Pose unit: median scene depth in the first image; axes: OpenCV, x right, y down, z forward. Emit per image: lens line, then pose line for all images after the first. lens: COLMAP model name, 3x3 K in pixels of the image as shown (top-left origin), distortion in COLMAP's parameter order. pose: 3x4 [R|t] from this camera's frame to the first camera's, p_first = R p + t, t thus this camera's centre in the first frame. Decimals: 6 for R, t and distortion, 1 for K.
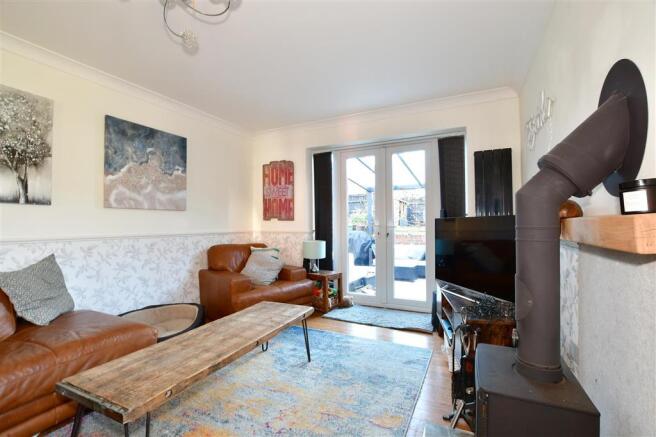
lens RADIAL K [[289.3, 0, 328.0], [0, 289.3, 220.8], [0, 0, 1]] dist [-0.036318, 0.005817]
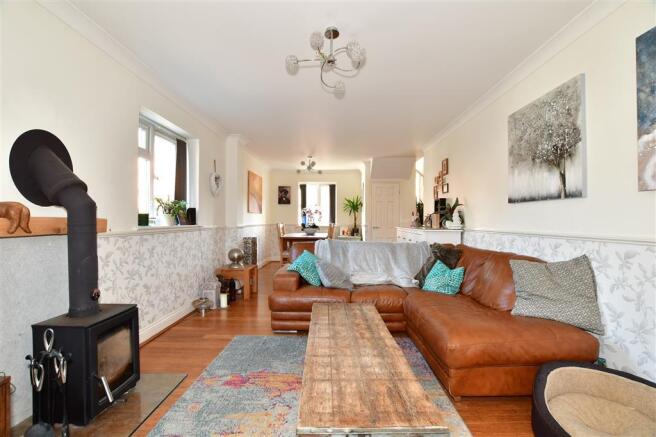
lens RADIAL K [[289.3, 0, 328.0], [0, 289.3, 220.8], [0, 0, 1]] dist [-0.036318, 0.005817]
pose [[-0.904279, 0.006486, -0.426893, 0.059133], [0.010806, 0.999912, -0.007697, 0.011179], [0.426805, -0.011573, -0.904270, 1.094028]]
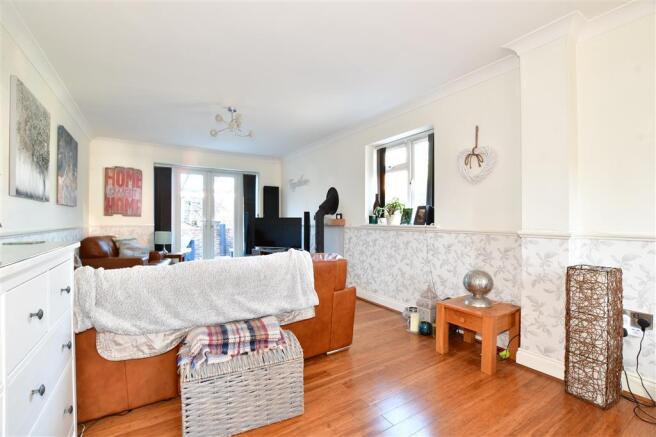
lens RADIAL K [[289.3, 0, 328.0], [0, 289.3, 220.8], [0, 0, 1]] dist [-0.036318, 0.005817]
pose [[0.515368, 0.006083, 0.856948, -1.061899], [-0.016749, 0.999855, 0.002975, -0.000460], [-0.856805, -0.015886, 0.515395, -0.491455]]
